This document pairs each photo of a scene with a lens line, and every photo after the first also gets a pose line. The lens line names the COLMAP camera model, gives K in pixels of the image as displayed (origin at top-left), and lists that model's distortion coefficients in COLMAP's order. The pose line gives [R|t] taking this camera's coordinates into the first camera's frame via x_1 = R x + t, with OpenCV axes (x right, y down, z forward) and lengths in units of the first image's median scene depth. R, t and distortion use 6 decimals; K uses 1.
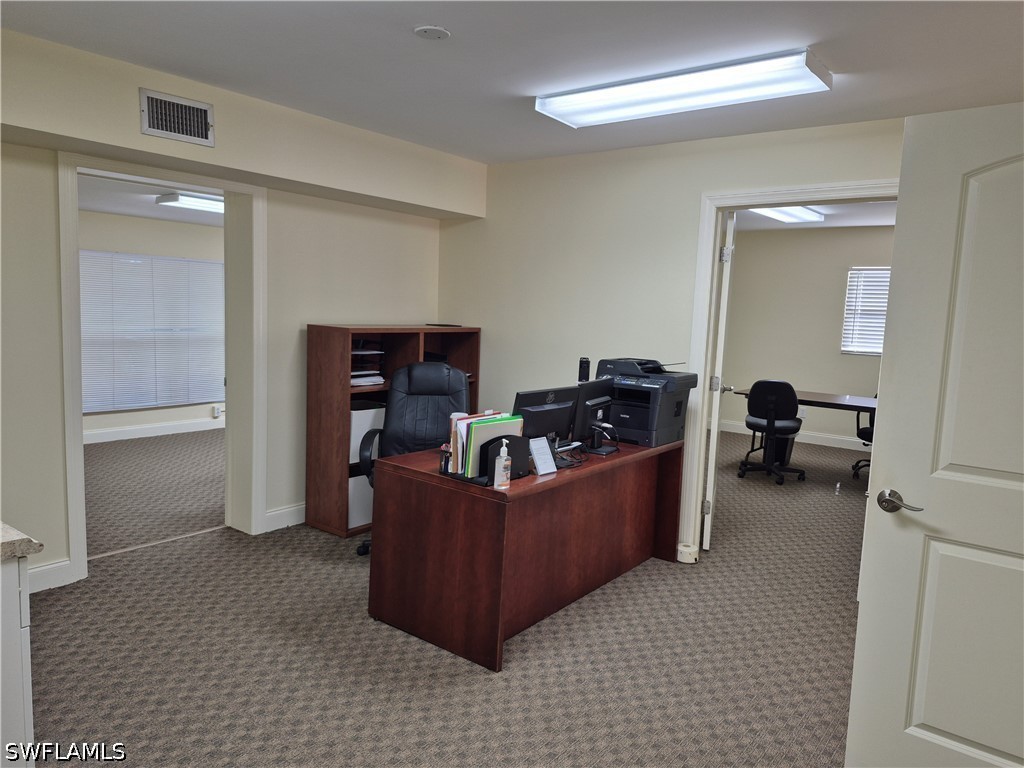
lens RADIAL K [[708.4, 0, 521.6], [0, 708.4, 390.4], [0, 0, 1]] dist [0.010824, -0.006206]
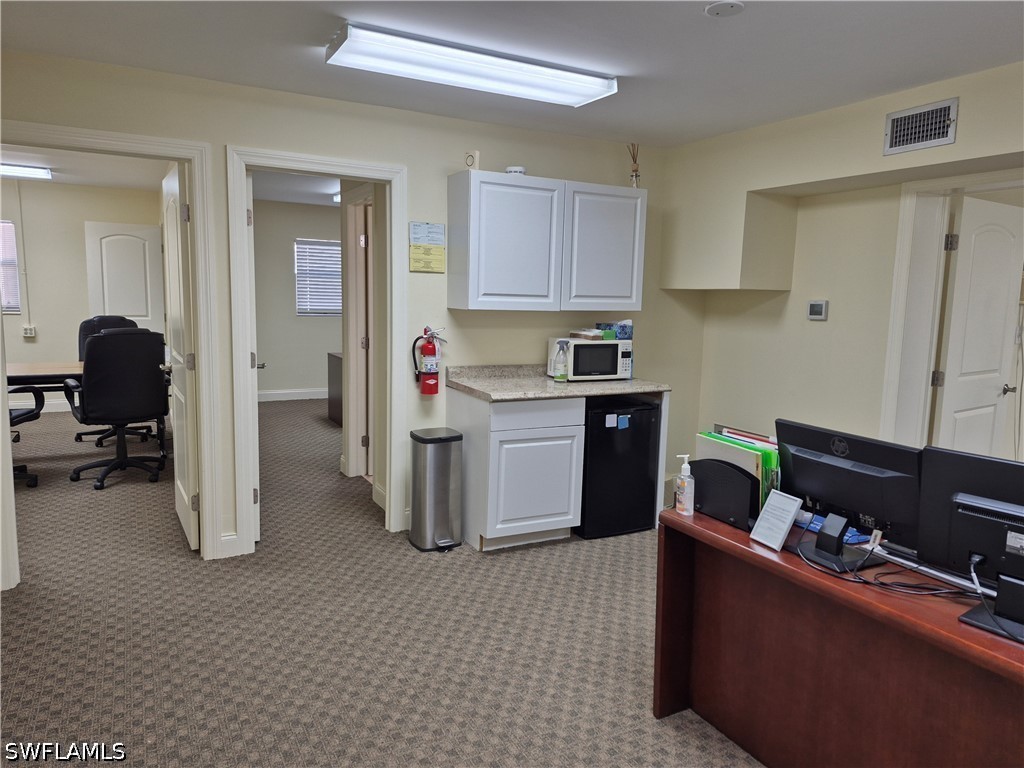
lens RADIAL K [[708.4, 0, 516.8], [0, 708.4, 389.3], [0, 0, 1]] dist [0.010824, -0.006206]
pose [[-0.411784, 0.075096, -0.908182, 0.721093], [-0.154021, 0.976526, 0.150583, -0.089600], [0.898171, 0.201886, -0.390552, 1.001450]]
